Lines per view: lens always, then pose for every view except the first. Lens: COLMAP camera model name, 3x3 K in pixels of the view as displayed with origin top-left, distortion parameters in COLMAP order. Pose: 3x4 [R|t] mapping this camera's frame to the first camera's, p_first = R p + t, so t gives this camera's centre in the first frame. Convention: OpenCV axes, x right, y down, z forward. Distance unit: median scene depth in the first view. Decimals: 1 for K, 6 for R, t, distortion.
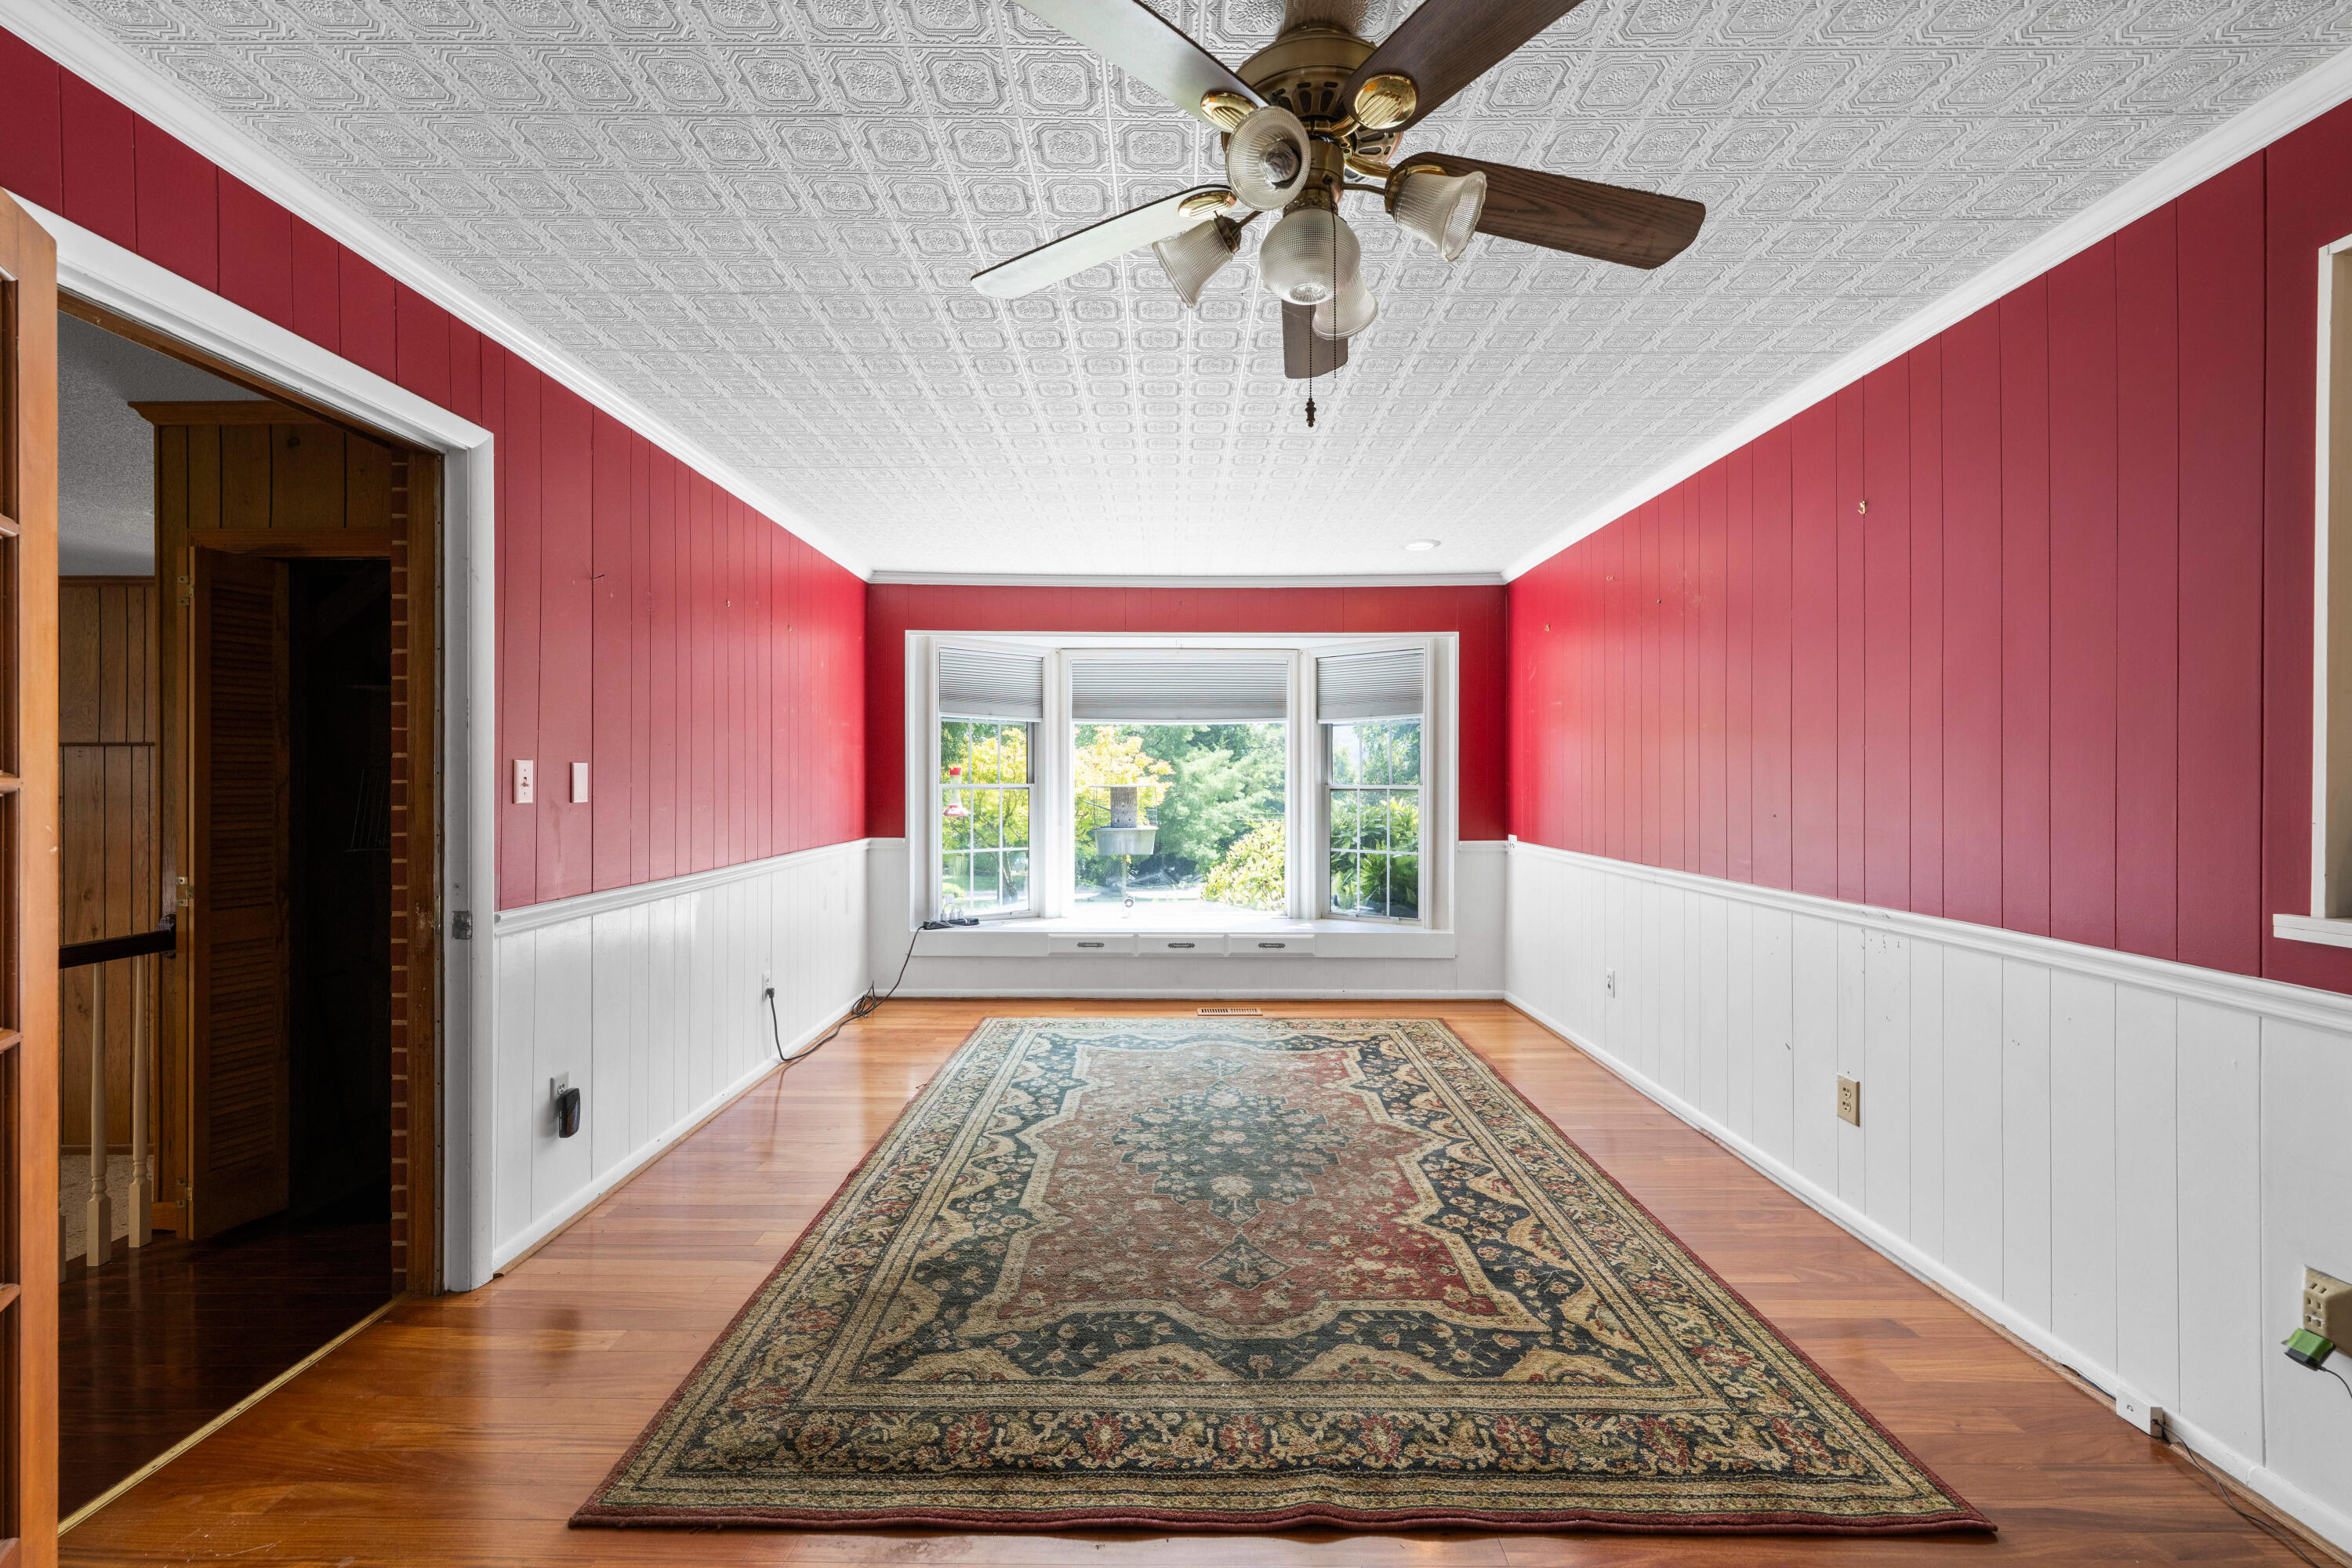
lens RADIAL K [[942.4, 0, 1162.7], [0, 942.4, 778.8], [0, 0, 1]] dist [0.000554, -0.000636]
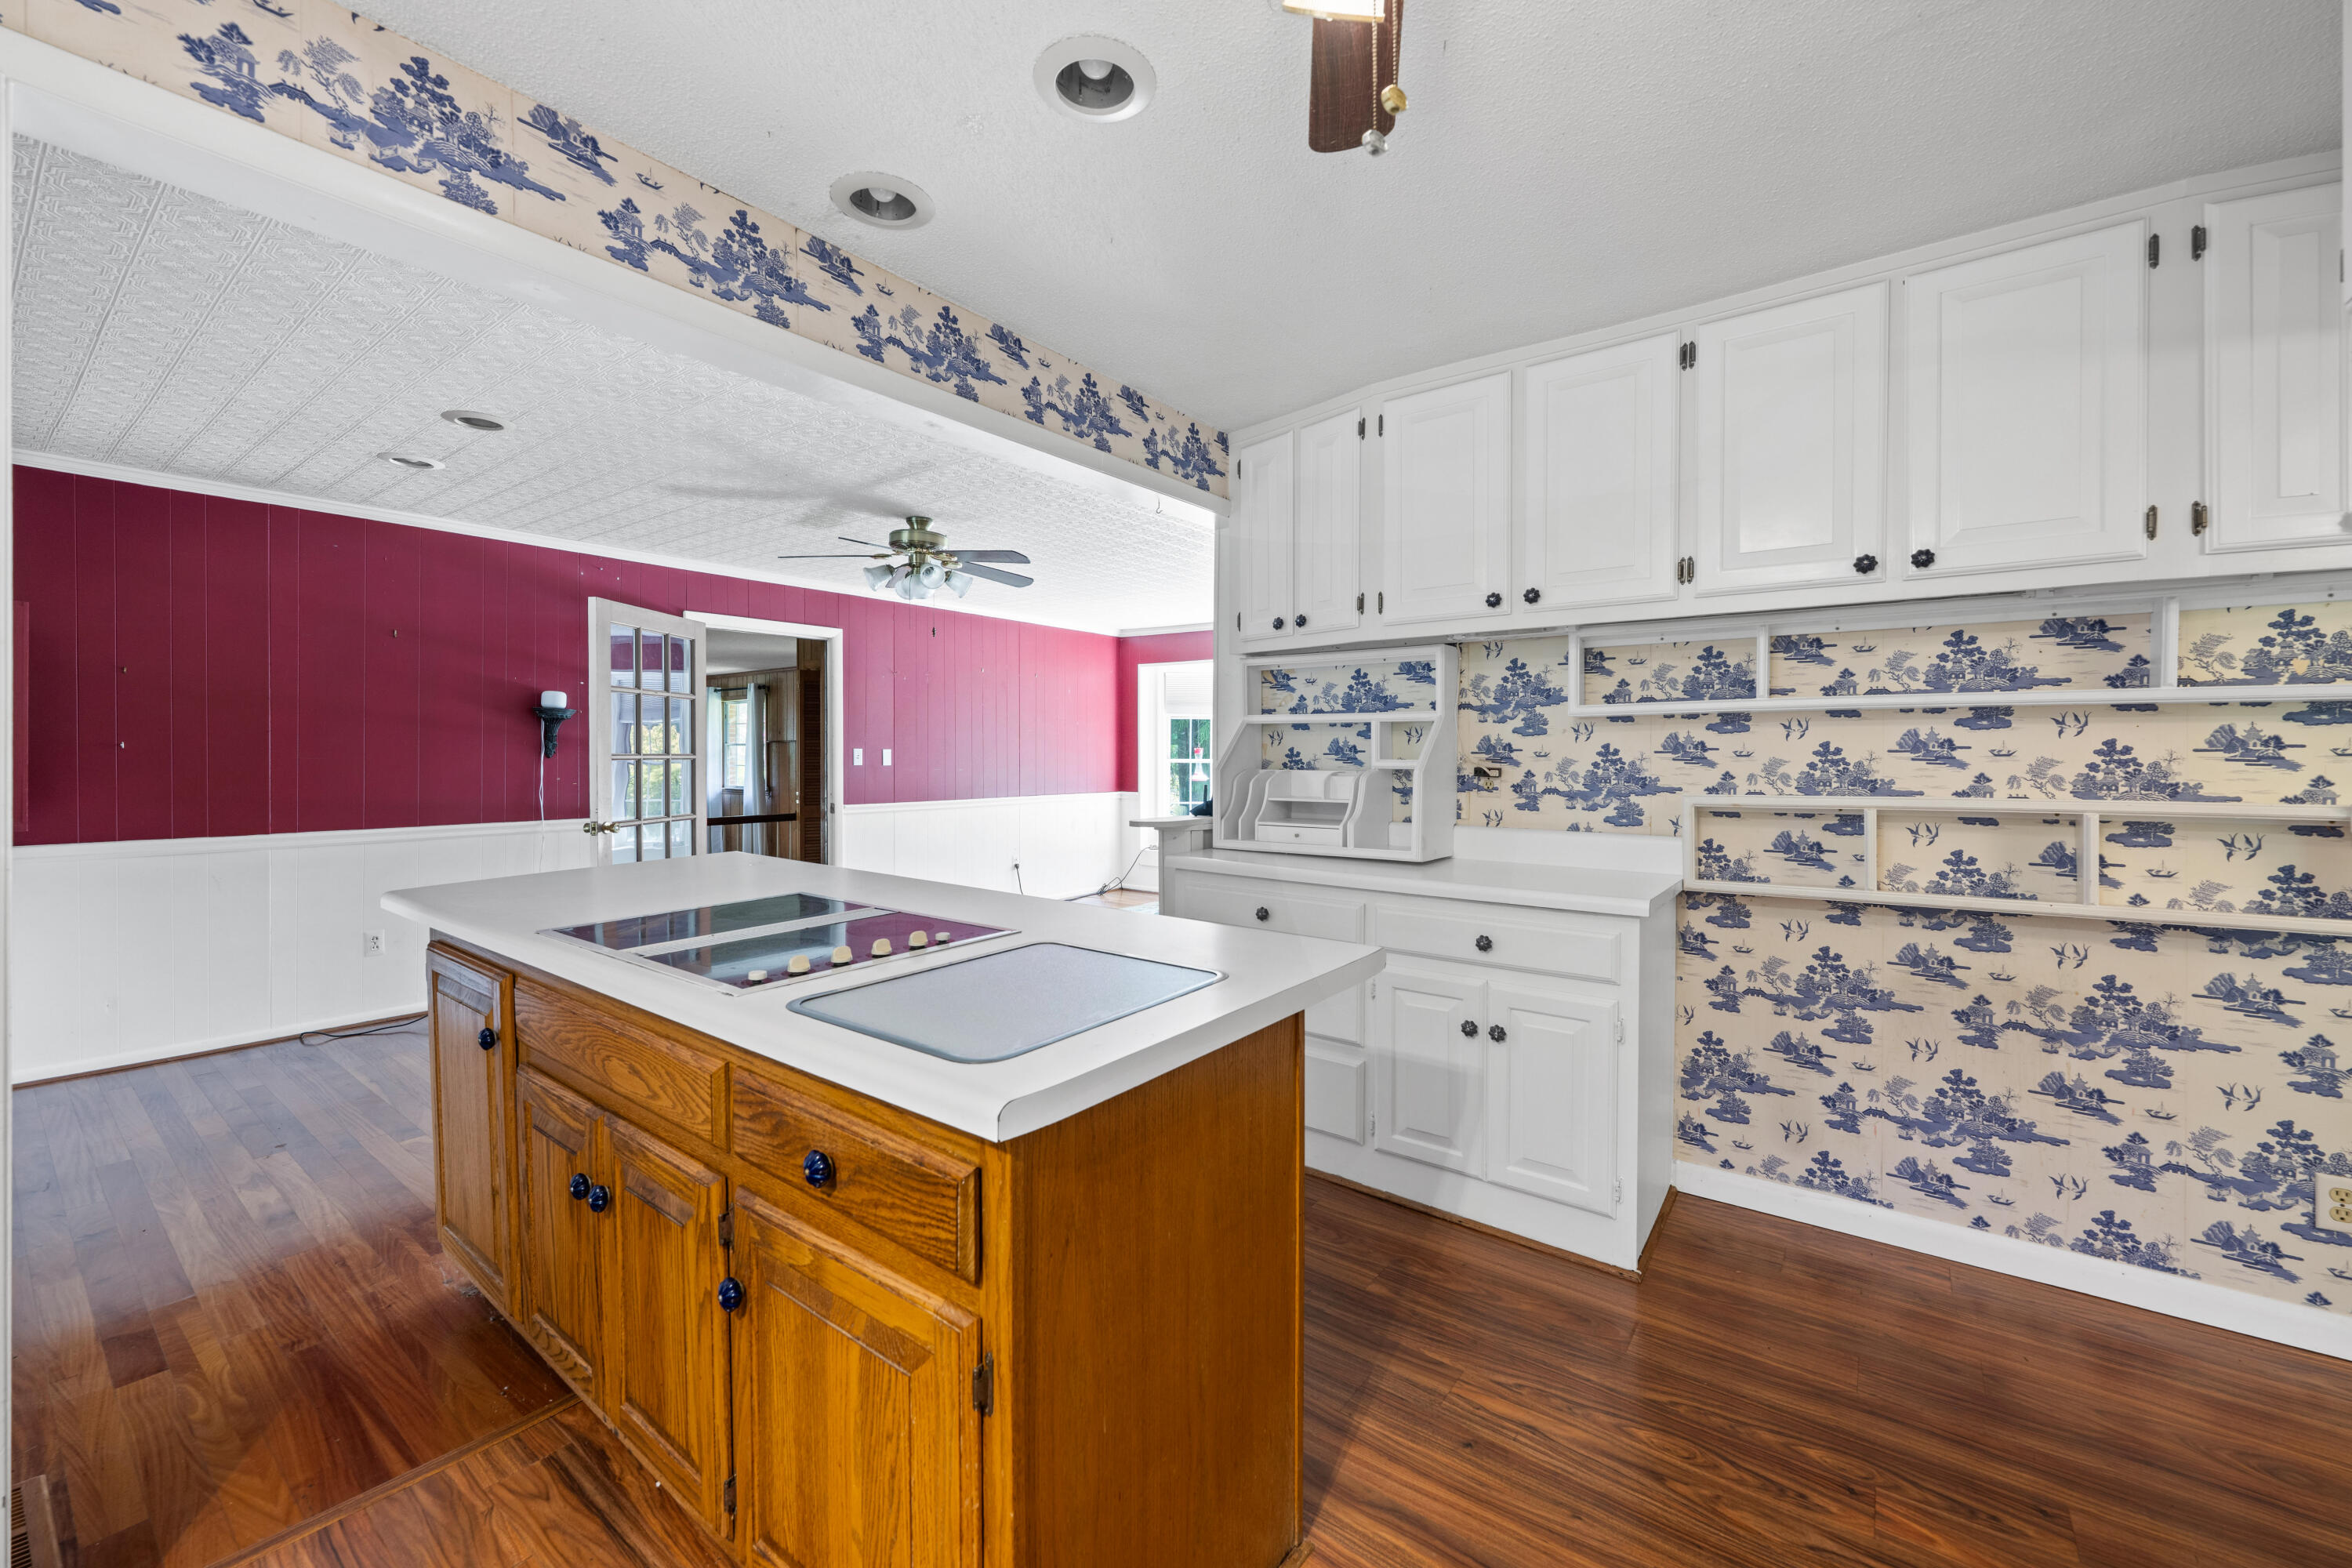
lens RADIAL K [[942.4, 0, 1175.7], [0, 942.4, 759.5], [0, 0, 1]] dist [0.000554, -0.000636]
pose [[0.795459, 0.002472, -0.606003, 1.497061], [-0.002611, 0.999996, 0.000652, 0.006932], [0.606002, 0.001064, 0.795462, -0.517764]]
